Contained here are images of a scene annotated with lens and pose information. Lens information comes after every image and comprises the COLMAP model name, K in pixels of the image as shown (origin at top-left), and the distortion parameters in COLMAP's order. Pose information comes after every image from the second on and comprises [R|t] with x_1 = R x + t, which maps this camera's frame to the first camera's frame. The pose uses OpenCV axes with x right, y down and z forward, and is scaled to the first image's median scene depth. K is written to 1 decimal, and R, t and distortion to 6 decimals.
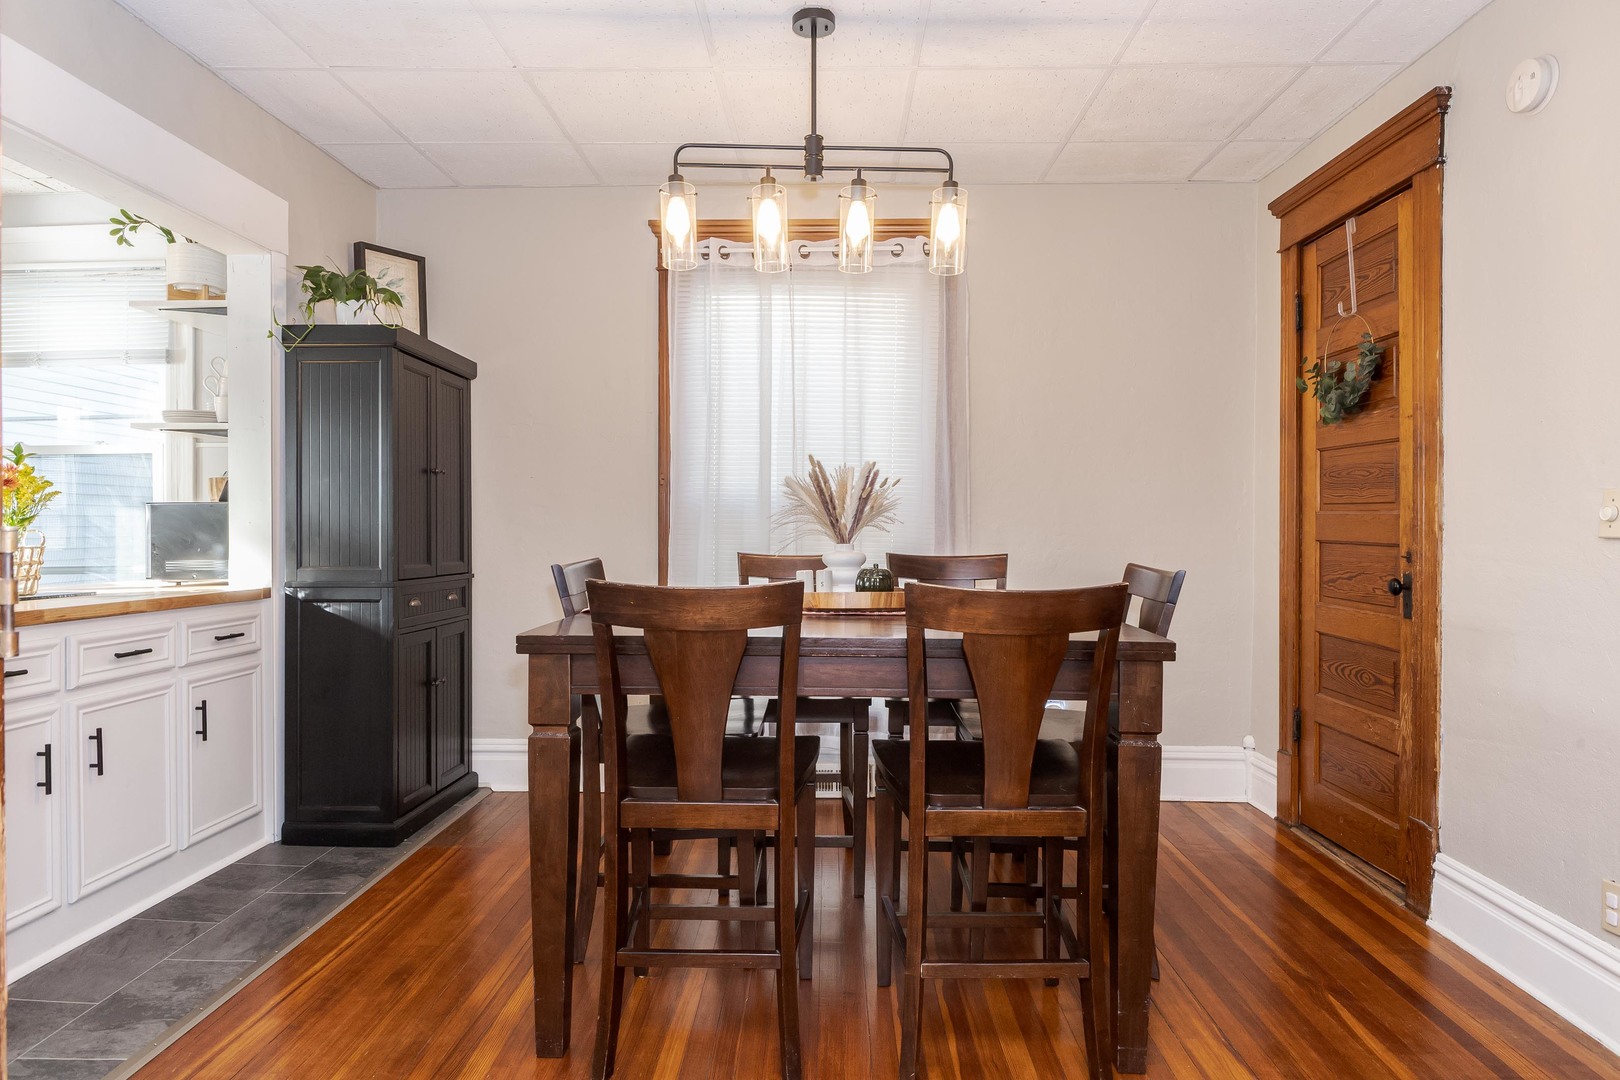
lens RADIAL K [[952.1, 0, 814.0], [0, 952.1, 532.5], [0, 0, 1]] dist [-0.001118, -0.000013]
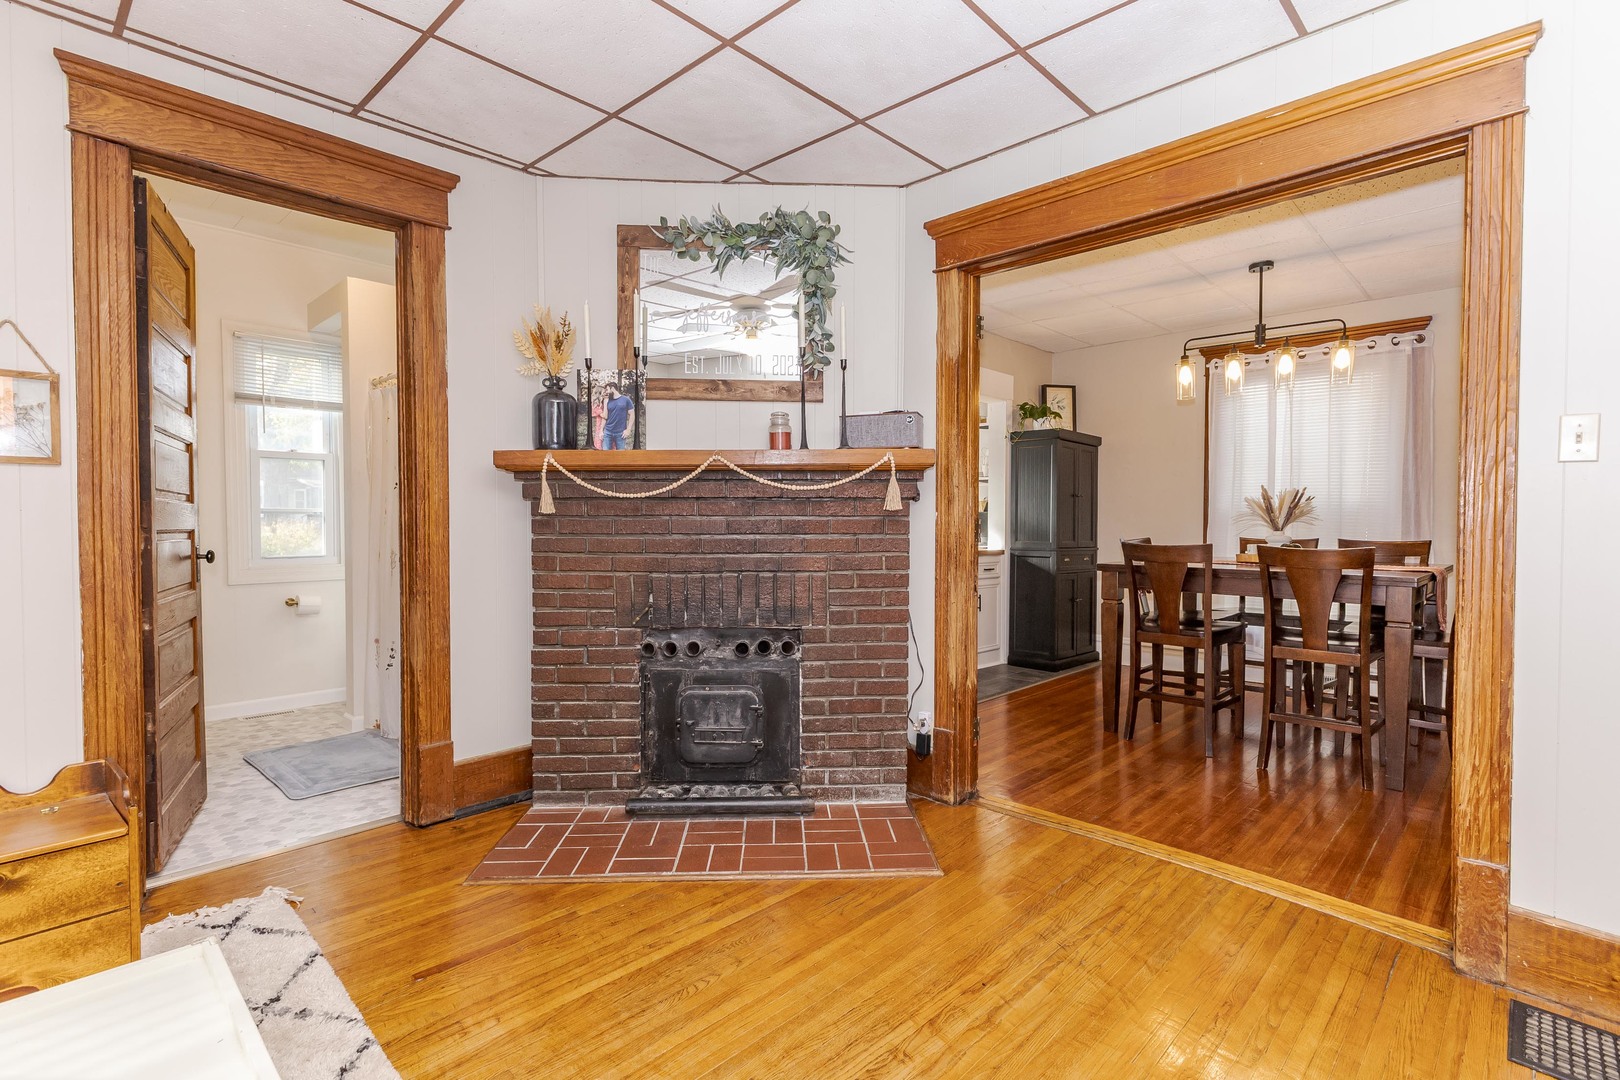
lens RADIAL K [[771.7, 0, 810.0], [0, 771.7, 540.0], [0, 0, 1]] dist [-0.001700, -0.000137]
pose [[0.738383, 0.016383, -0.674182, 0.318081], [-0.006359, 0.999830, 0.017331, 0.006659], [0.674351, -0.008510, 0.738362, -0.654740]]
